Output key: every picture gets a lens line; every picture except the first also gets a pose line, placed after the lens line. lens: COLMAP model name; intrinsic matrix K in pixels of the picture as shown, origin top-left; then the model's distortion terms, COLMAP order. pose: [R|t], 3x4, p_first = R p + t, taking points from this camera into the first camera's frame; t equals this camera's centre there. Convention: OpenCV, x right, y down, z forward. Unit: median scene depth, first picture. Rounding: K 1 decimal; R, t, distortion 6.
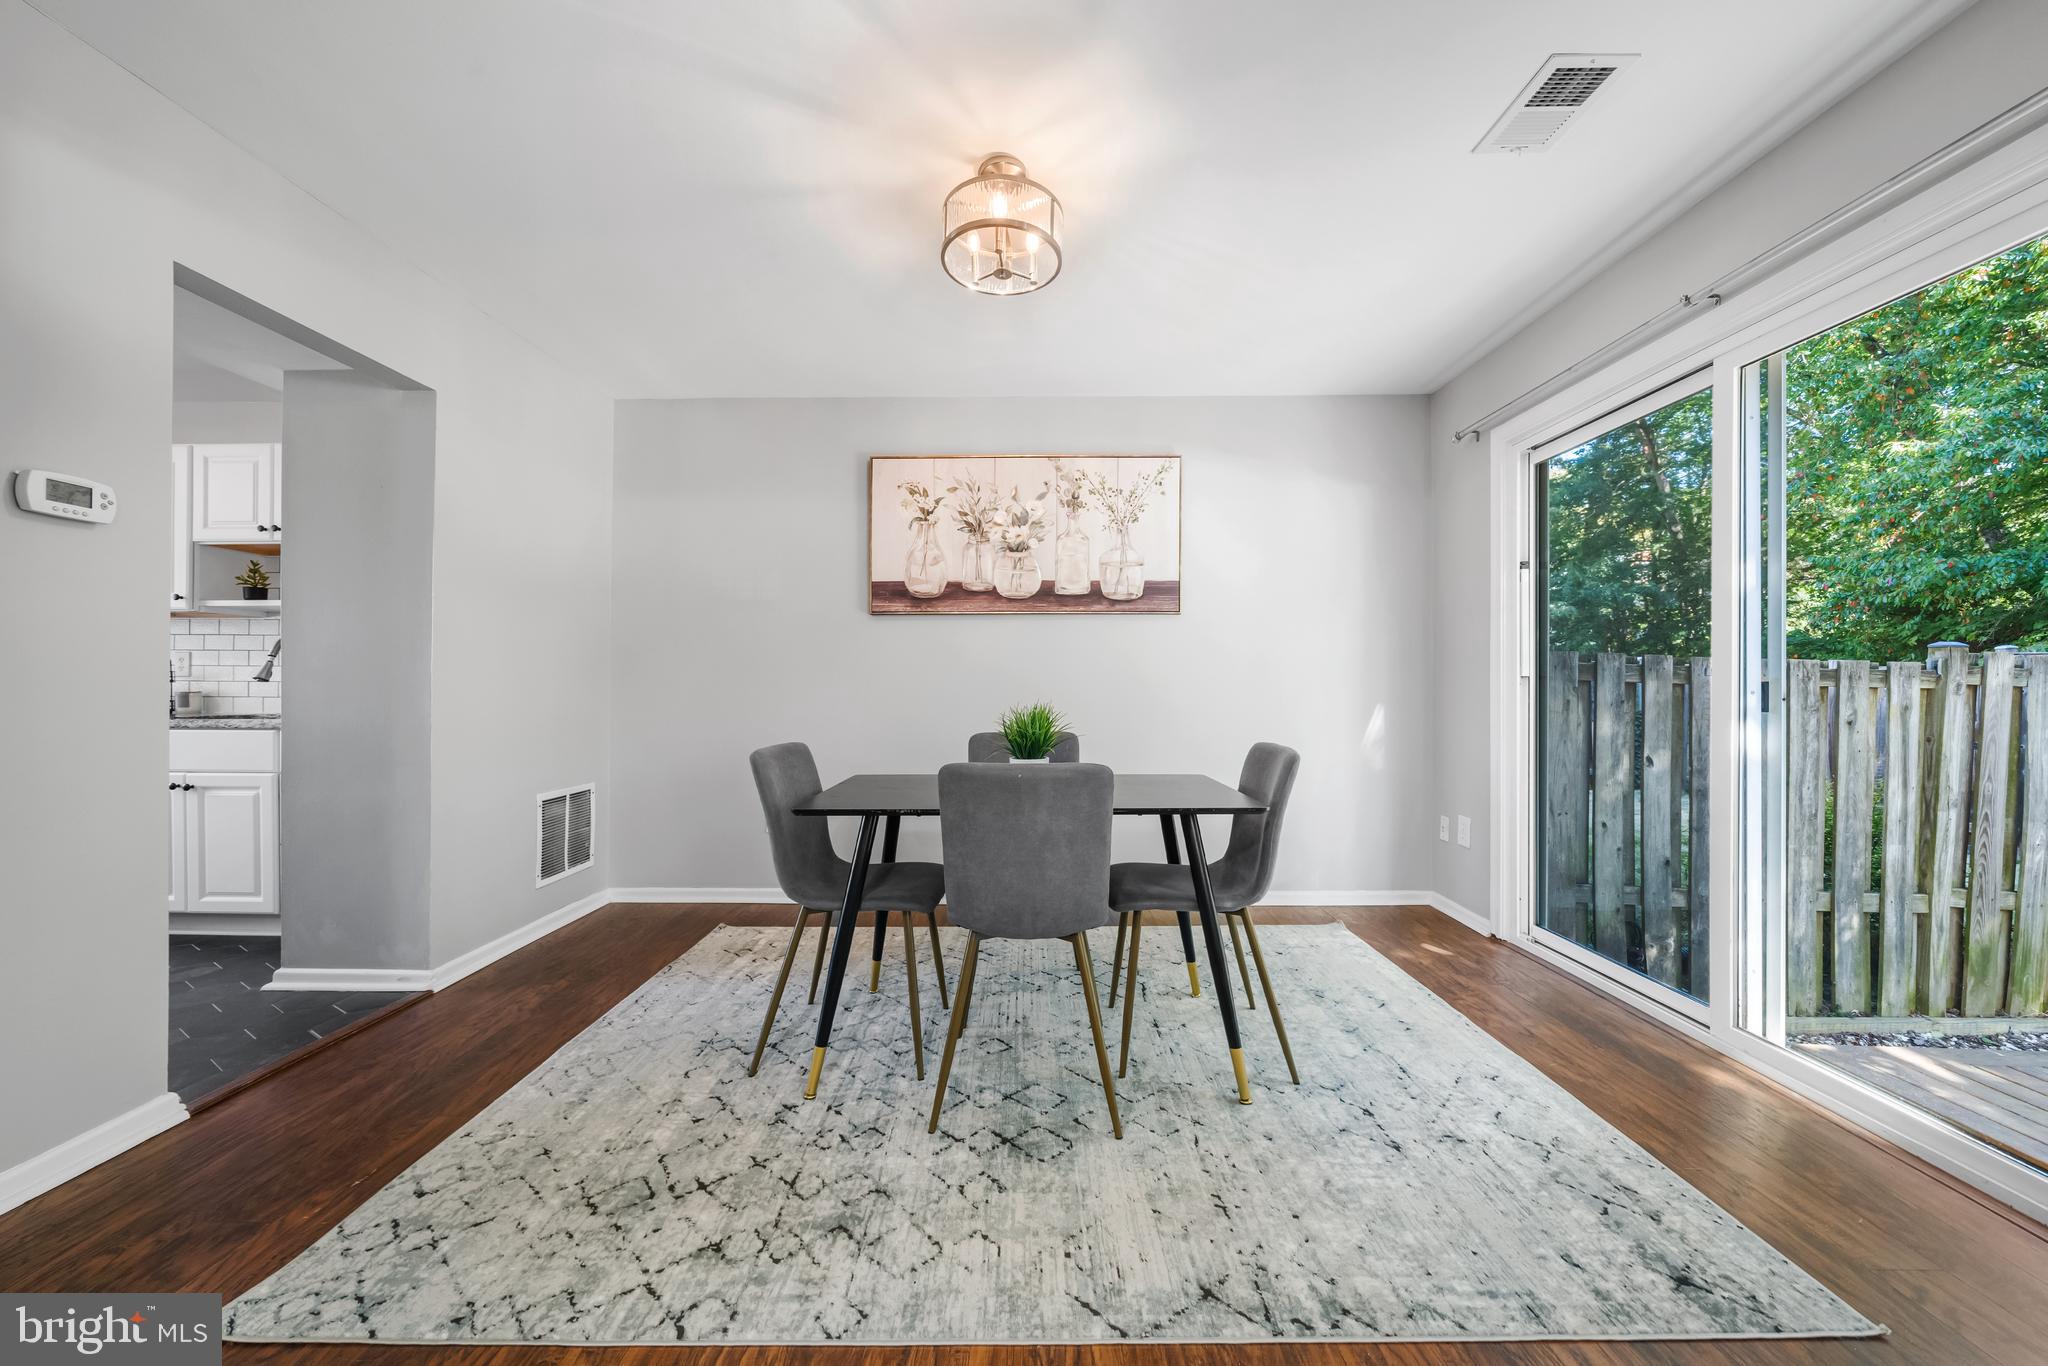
lens RADIAL K [[715.5, 0, 1015.0], [0, 715.5, 684.1], [0, 0, 1]] dist [-0.002263, 0.000020]
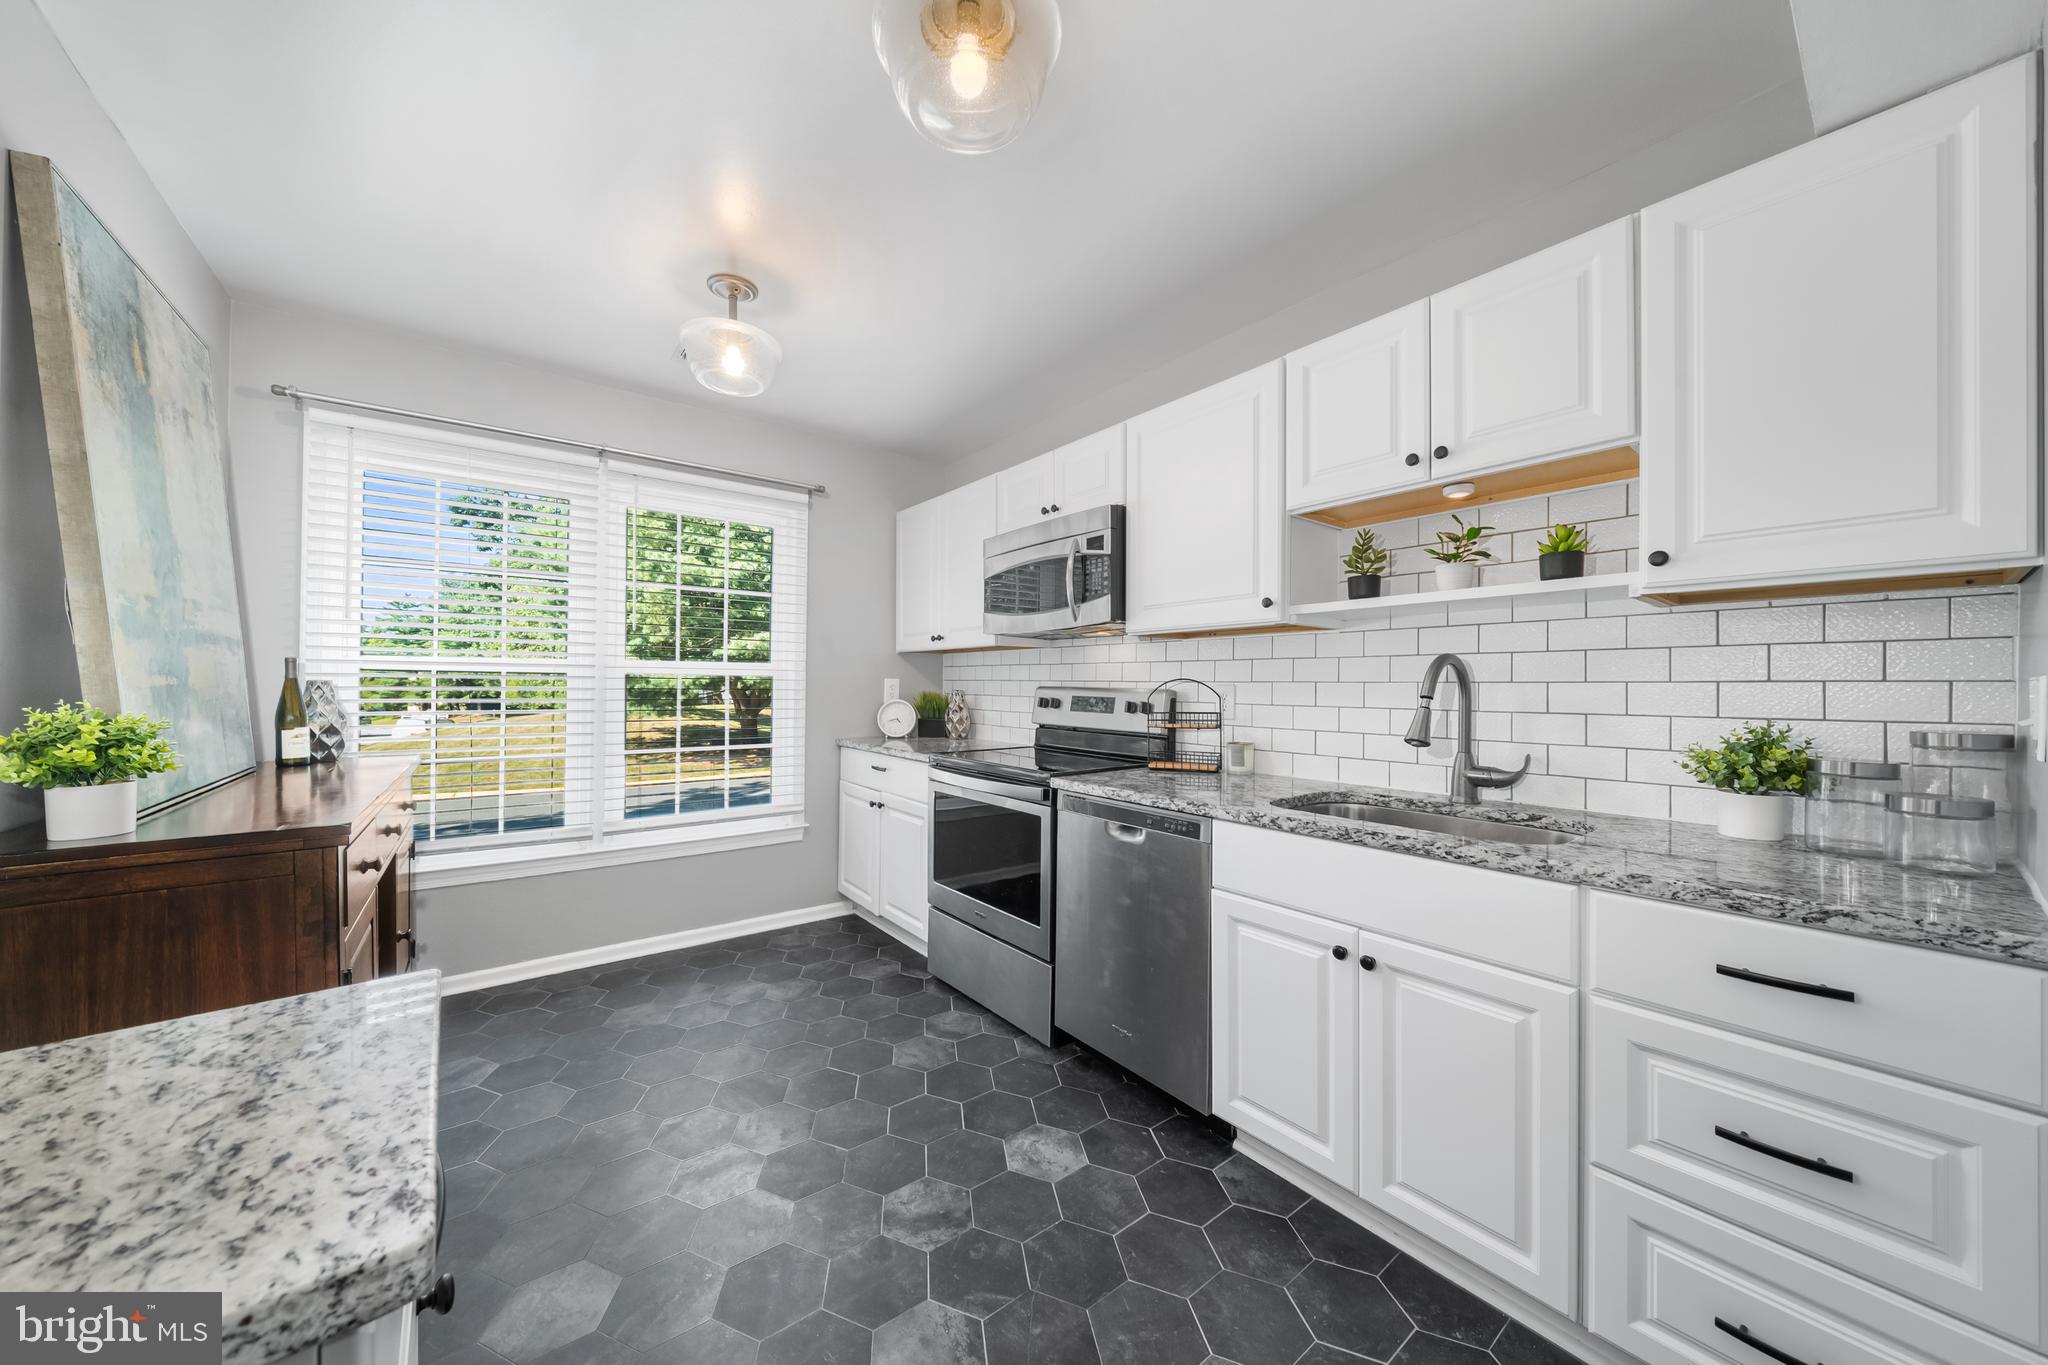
lens RADIAL K [[694.7, 0, 1015.5], [0, 694.7, 682.6], [0, 0, 1]] dist [-0.000549, -0.003000]
pose [[0.622975, -0.003367, -0.782235, -0.775365], [-0.003396, 0.999970, -0.007008, -0.042574], [0.782235, 0.007023, 0.622944, 0.411886]]
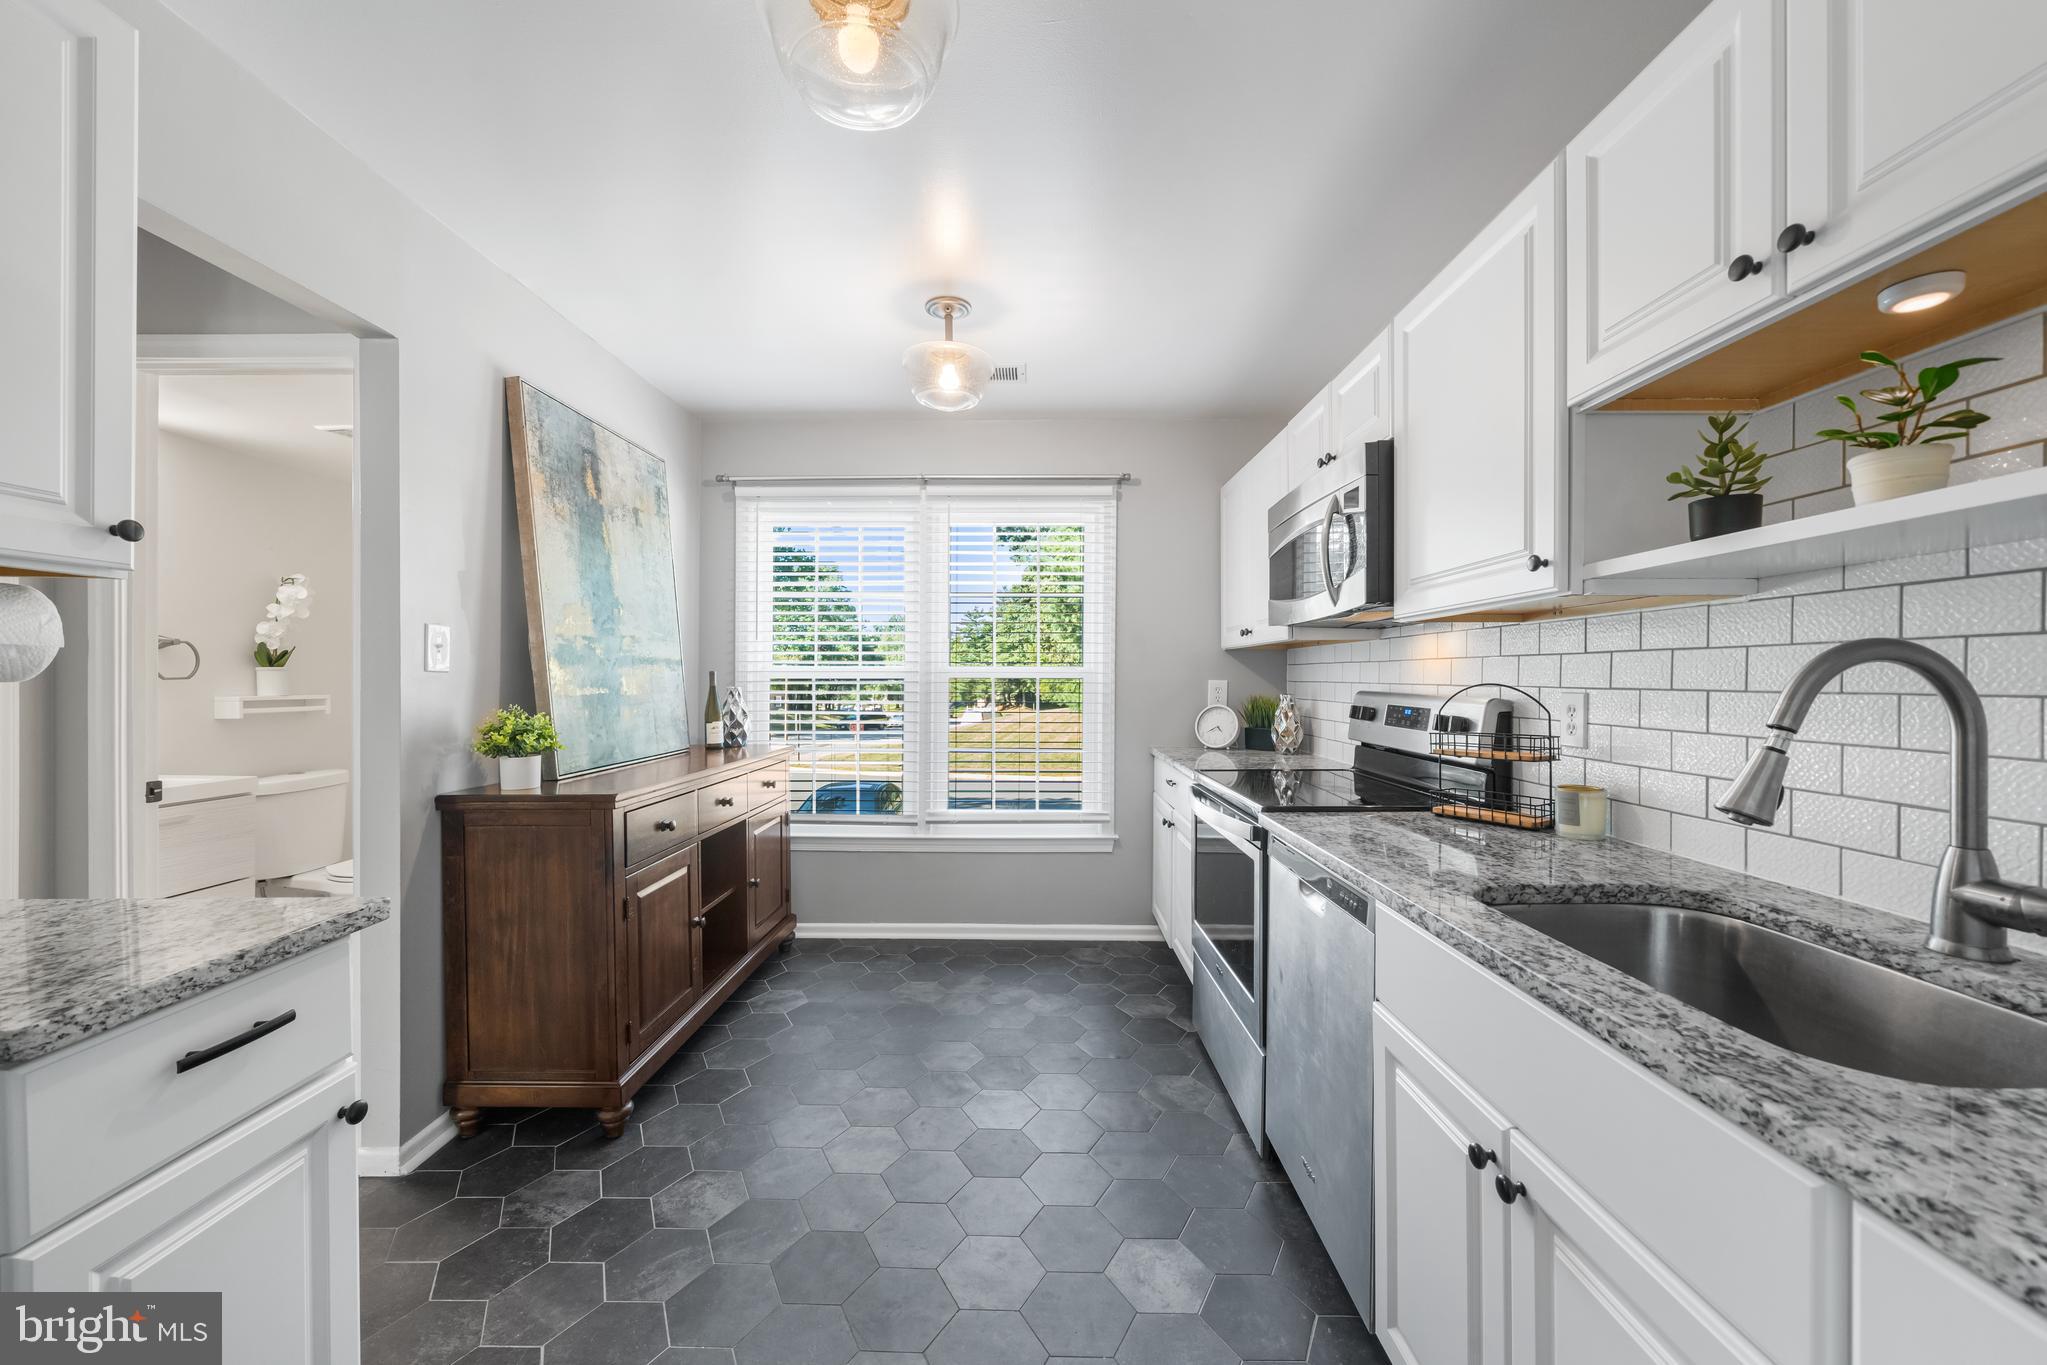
lens RADIAL K [[765.4, 0, 1019.3], [0, 765.4, 680.8], [0, 0, 1]] dist [-0.001345, -0.000271]
pose [[0.005978, -0.002241, -0.999980, -0.707210], [0.000757, 0.999997, -0.002237, -0.052916], [0.999982, -0.000744, 0.005979, 0.666279]]
